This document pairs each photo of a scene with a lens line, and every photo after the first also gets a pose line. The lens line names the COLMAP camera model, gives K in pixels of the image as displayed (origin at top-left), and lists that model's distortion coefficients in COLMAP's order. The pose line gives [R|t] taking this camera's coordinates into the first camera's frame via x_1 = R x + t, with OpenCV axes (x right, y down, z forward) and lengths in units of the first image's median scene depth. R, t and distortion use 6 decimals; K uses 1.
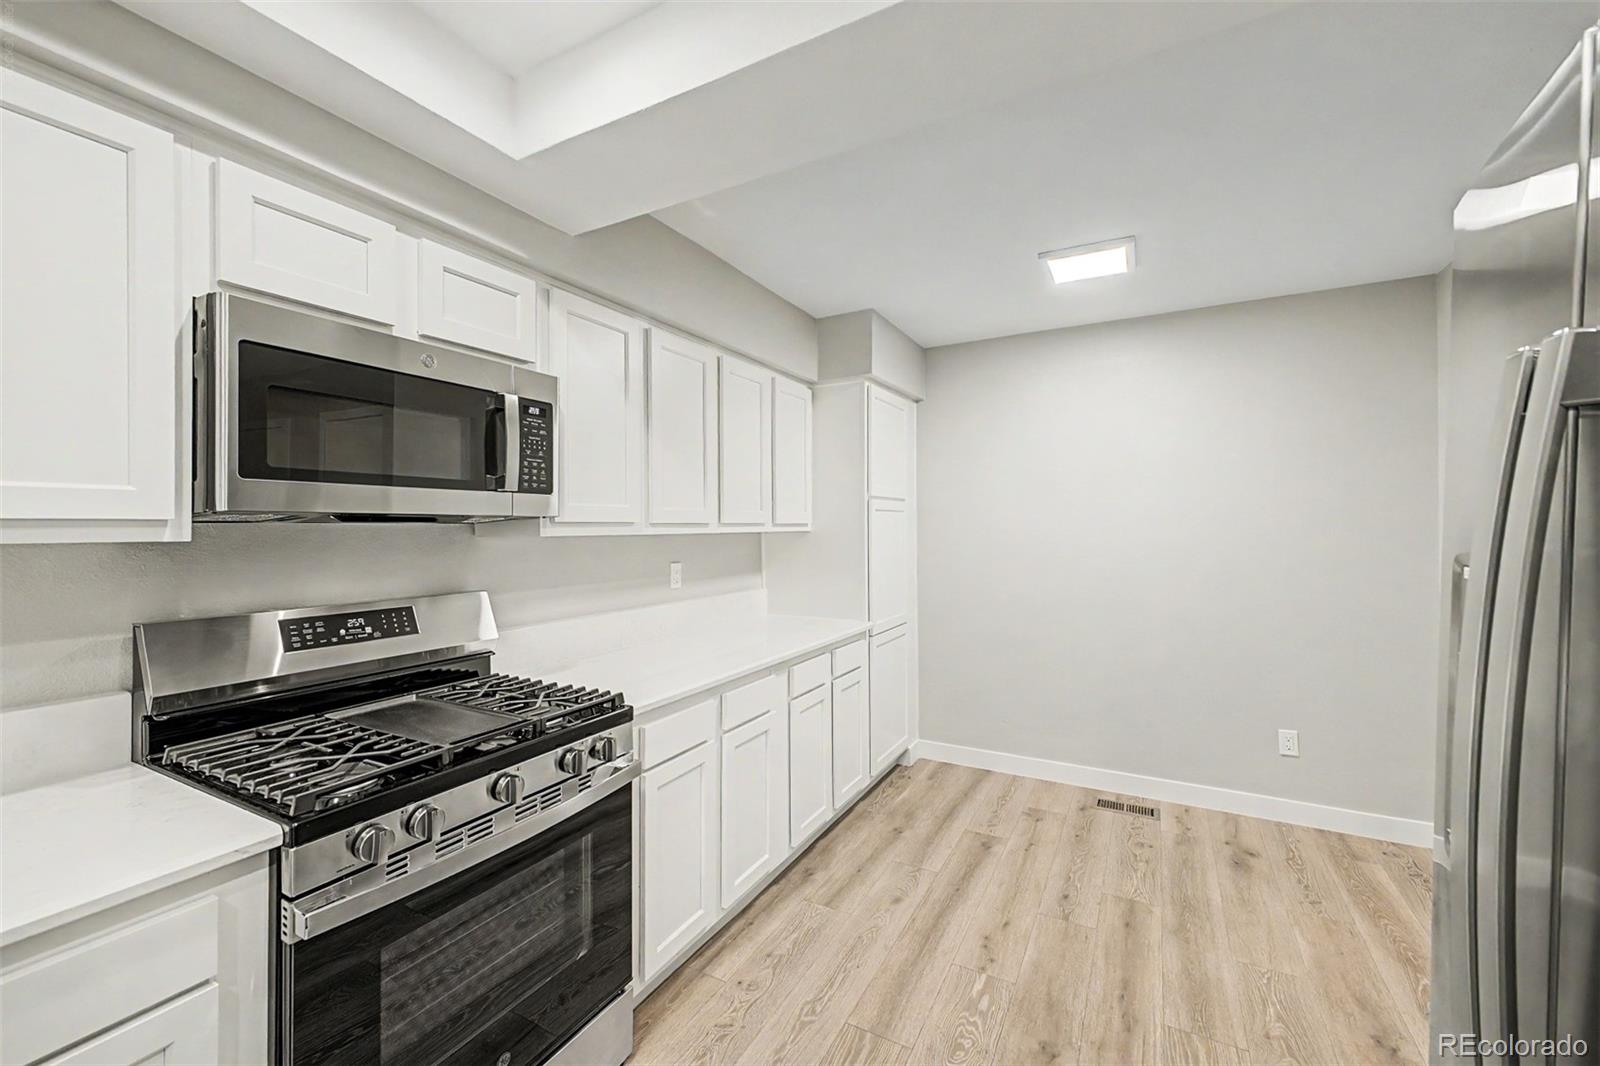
lens RADIAL K [[641.5, 0, 795.1], [0, 641.5, 531.0], [0, 0, 1]] dist [0.017268, -0.002831]
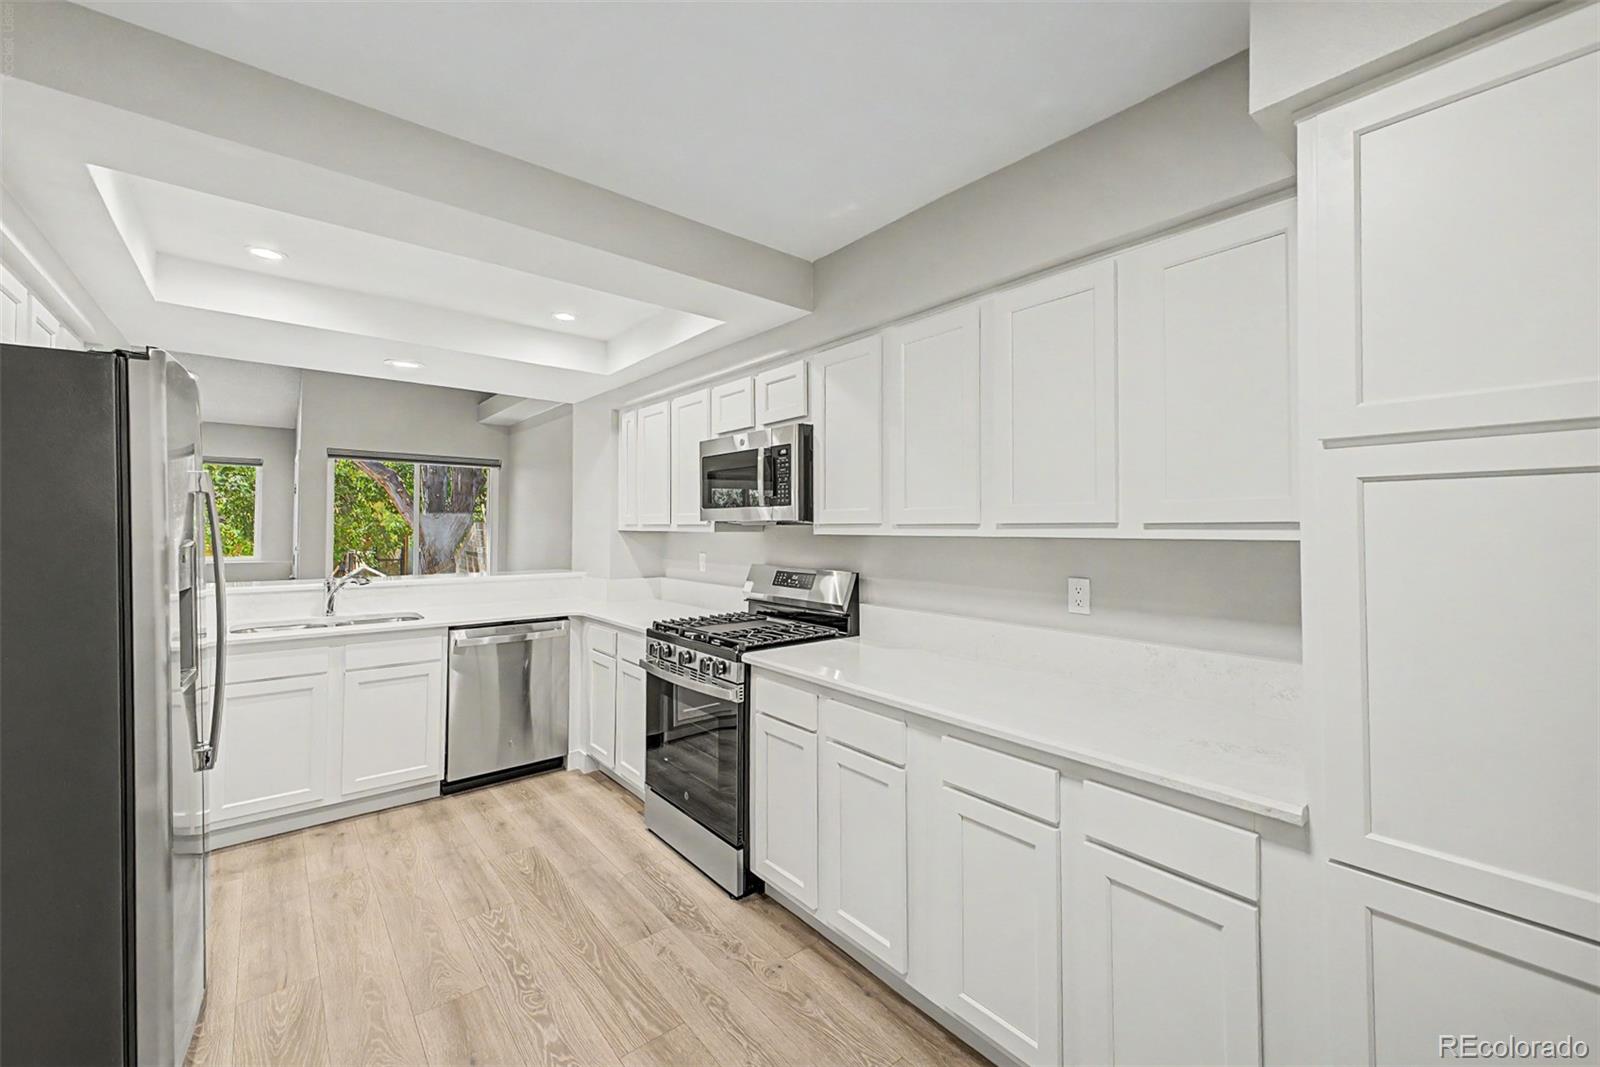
lens RADIAL K [[641.5, 0, 799.5], [0, 641.5, 517.7], [0, 0, 1]] dist [0.017268, -0.002831]
pose [[-0.363152, -0.006888, -0.931704, 0.986604], [-0.003561, 0.999976, -0.006005, -0.020069], [0.931723, 0.001137, -0.363168, 1.579607]]
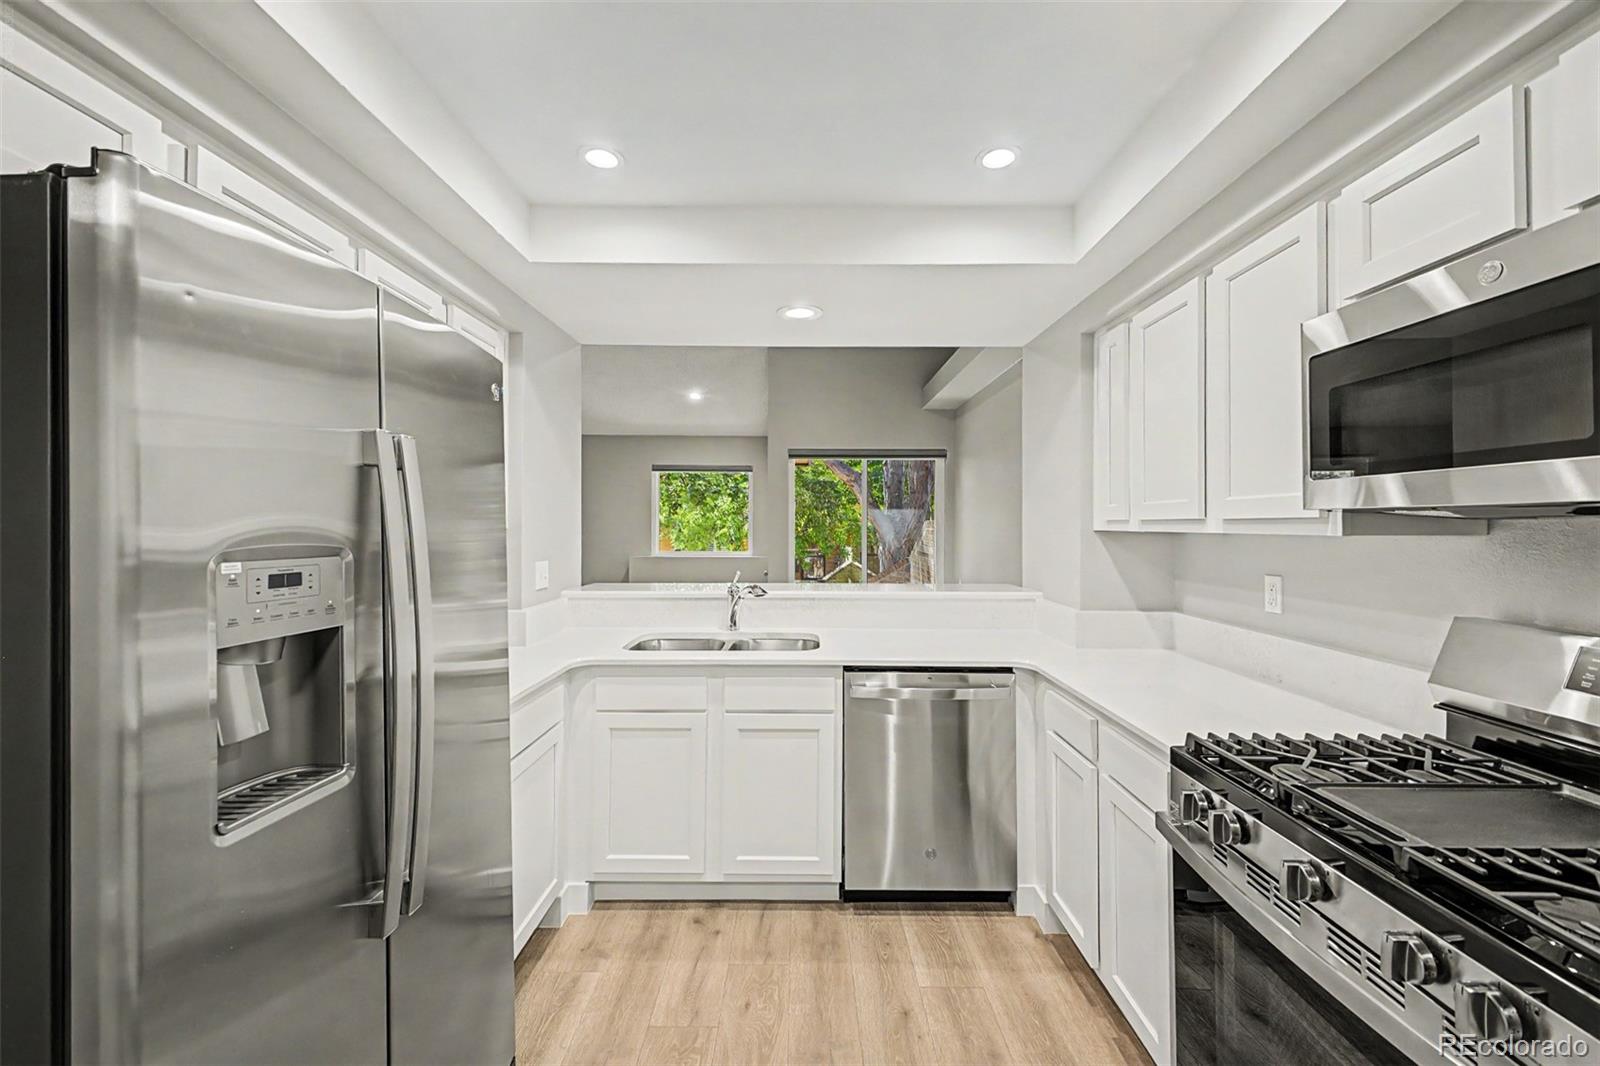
lens RADIAL K [[641.5, 0, 800.8], [0, 641.5, 515.8], [0, 0, 1]] dist [0.017268, -0.002831]
pose [[-0.874062, -0.001472, -0.485811, 0.319948], [0.002322, 0.999971, -0.007207, -0.009505], [0.485808, -0.007428, -0.874034, 1.054666]]
